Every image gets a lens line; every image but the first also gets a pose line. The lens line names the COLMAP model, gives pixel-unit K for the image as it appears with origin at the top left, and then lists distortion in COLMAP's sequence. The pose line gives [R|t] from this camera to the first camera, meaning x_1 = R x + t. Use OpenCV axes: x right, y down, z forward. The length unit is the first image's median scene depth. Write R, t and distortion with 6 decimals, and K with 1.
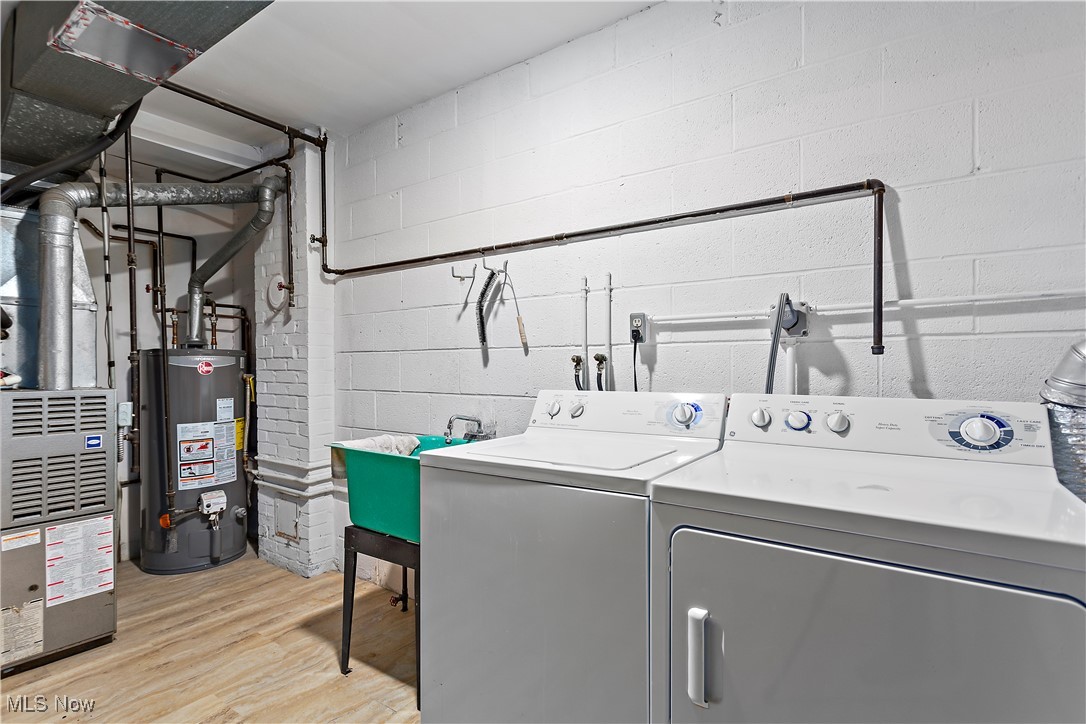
lens RADIAL K [[526.4, 0, 539.5], [0, 526.4, 367.8], [0, 0, 1]] dist [-0.003106, 0.001739]
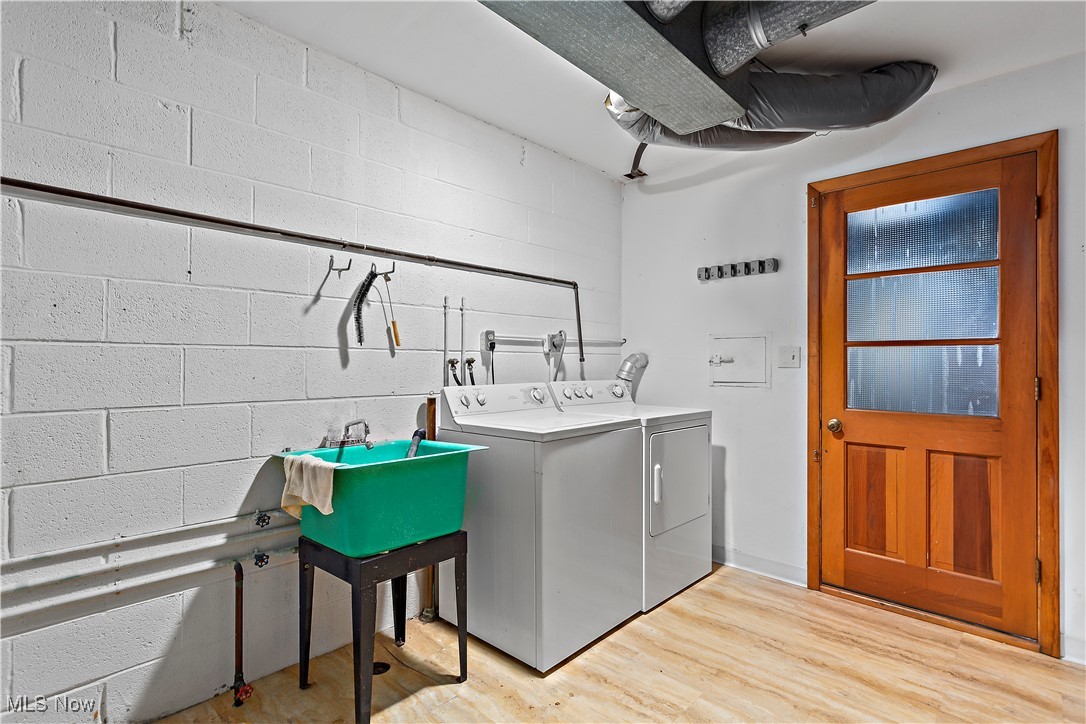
lens RADIAL K [[526.4, 0, 536.6], [0, 526.4, 362.7], [0, 0, 1]] dist [-0.003106, 0.001739]
pose [[0.148410, 0.007019, 0.988901, -1.186388], [0.001793, 0.999971, -0.007367, -0.004137], [-0.988924, 0.002867, 0.148393, 0.631799]]
